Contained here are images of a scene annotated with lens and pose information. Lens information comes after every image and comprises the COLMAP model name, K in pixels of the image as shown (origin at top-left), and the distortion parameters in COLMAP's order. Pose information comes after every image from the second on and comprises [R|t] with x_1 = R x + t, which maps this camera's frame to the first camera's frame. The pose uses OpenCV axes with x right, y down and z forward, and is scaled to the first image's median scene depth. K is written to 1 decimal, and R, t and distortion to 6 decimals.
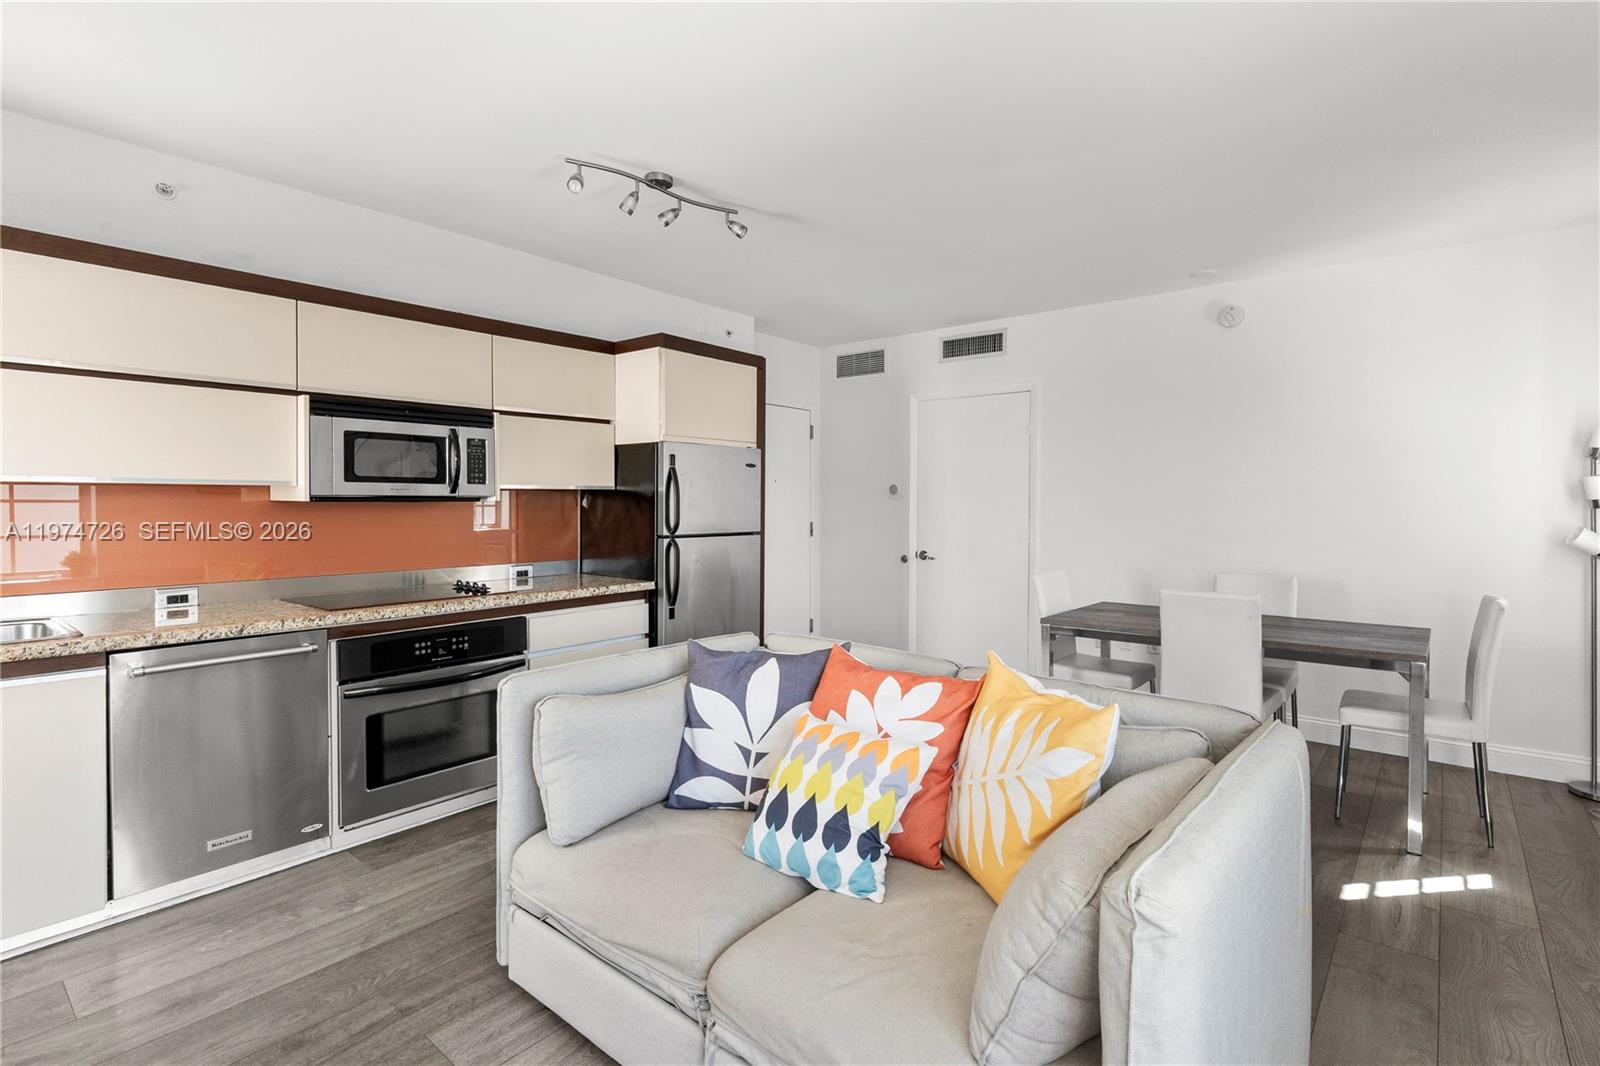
lens RADIAL K [[756.9, 0, 801.4], [0, 756.9, 519.0], [0, 0, 1]] dist [0.004754, -0.003553]
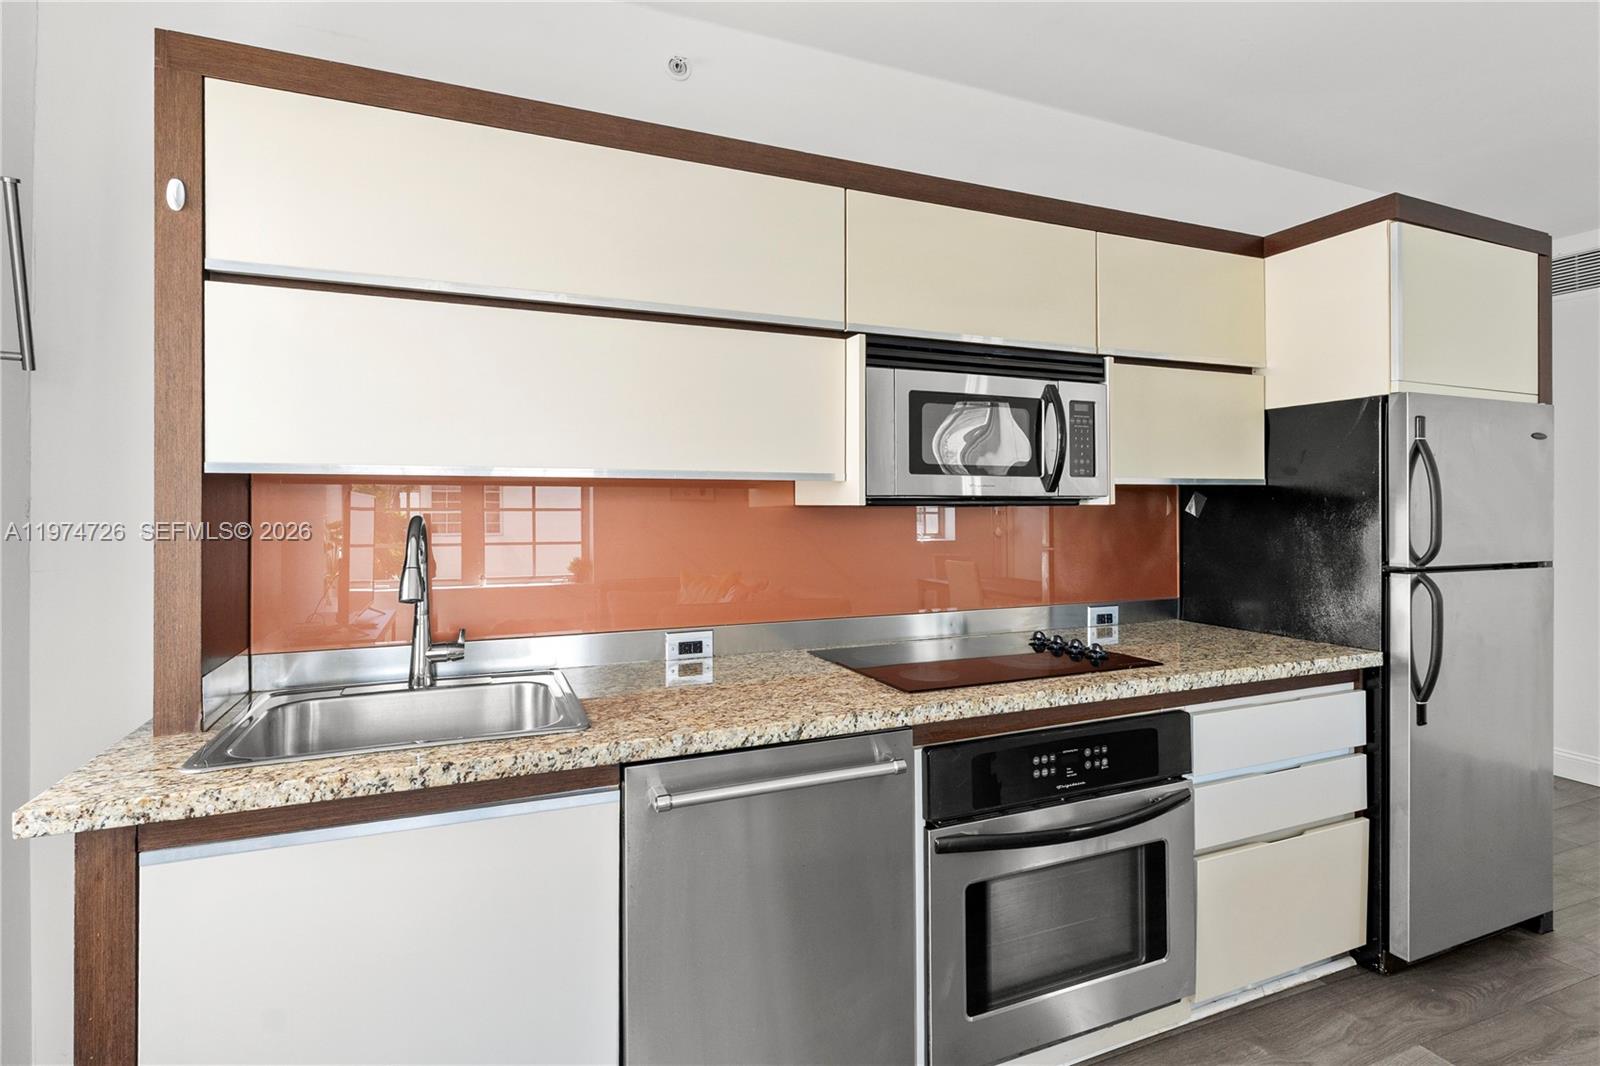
lens RADIAL K [[756.9, 0, 796.7], [0, 756.9, 523.6], [0, 0, 1]] dist [0.004754, -0.003553]
pose [[0.887017, 0.005815, -0.461701, -0.396105], [-0.007387, 0.999971, -0.001597, -0.006694], [0.461678, 0.004827, 0.887034, 0.407827]]
